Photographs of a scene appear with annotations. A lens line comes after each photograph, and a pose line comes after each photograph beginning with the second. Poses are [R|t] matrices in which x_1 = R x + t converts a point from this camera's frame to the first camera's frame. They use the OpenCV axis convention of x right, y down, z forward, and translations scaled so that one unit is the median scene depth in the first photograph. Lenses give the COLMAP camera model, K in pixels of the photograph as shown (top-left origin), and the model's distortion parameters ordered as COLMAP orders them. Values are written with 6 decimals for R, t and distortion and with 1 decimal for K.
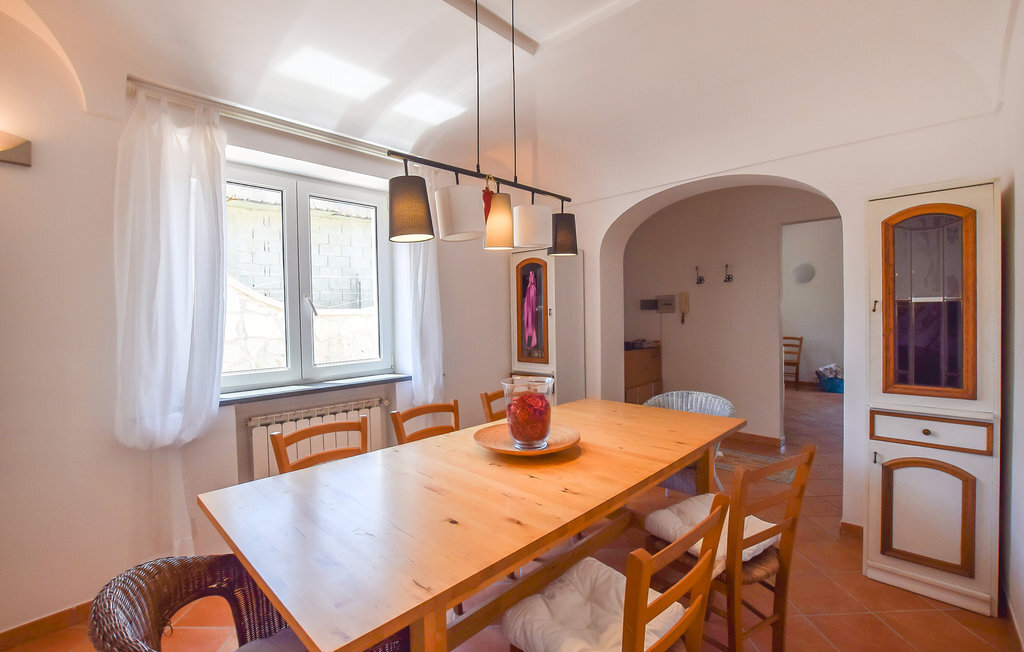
lens RADIAL K [[462.4, 0, 500.5], [0, 462.4, 318.3], [0, 0, 1]] dist [-0.030533, 0.001012]
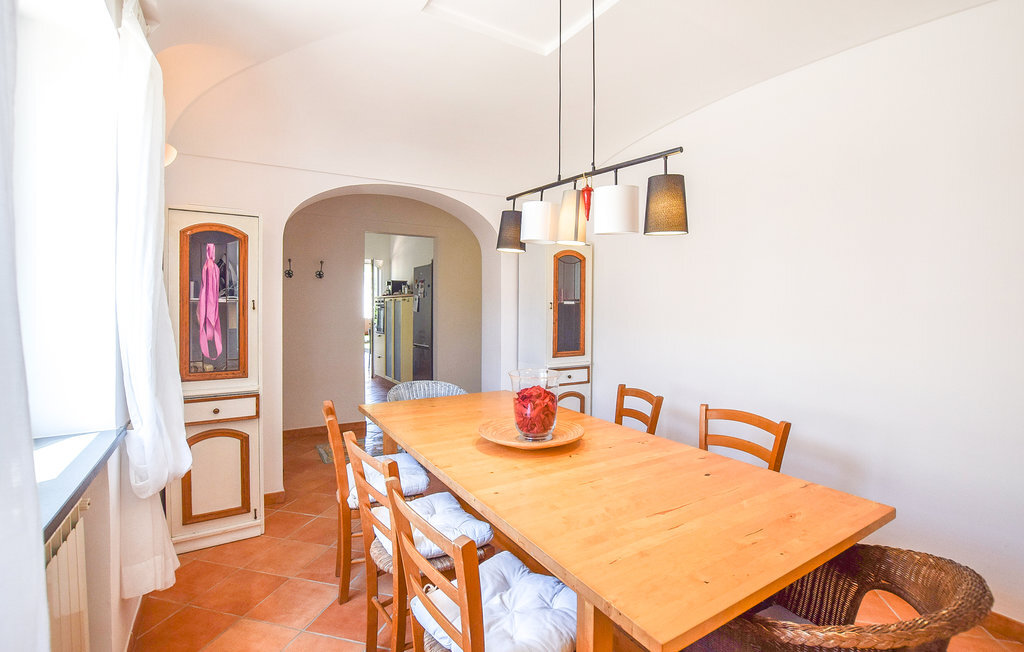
lens RADIAL K [[462.4, 0, 500.5], [0, 462.4, 318.3], [0, 0, 1]] dist [-0.030533, 0.001012]
pose [[0.237207, -0.011568, 0.971390, -0.868995], [0.001426, 0.999932, 0.011559, -0.001720], [-0.971458, -0.001357, 0.237207, 0.794975]]
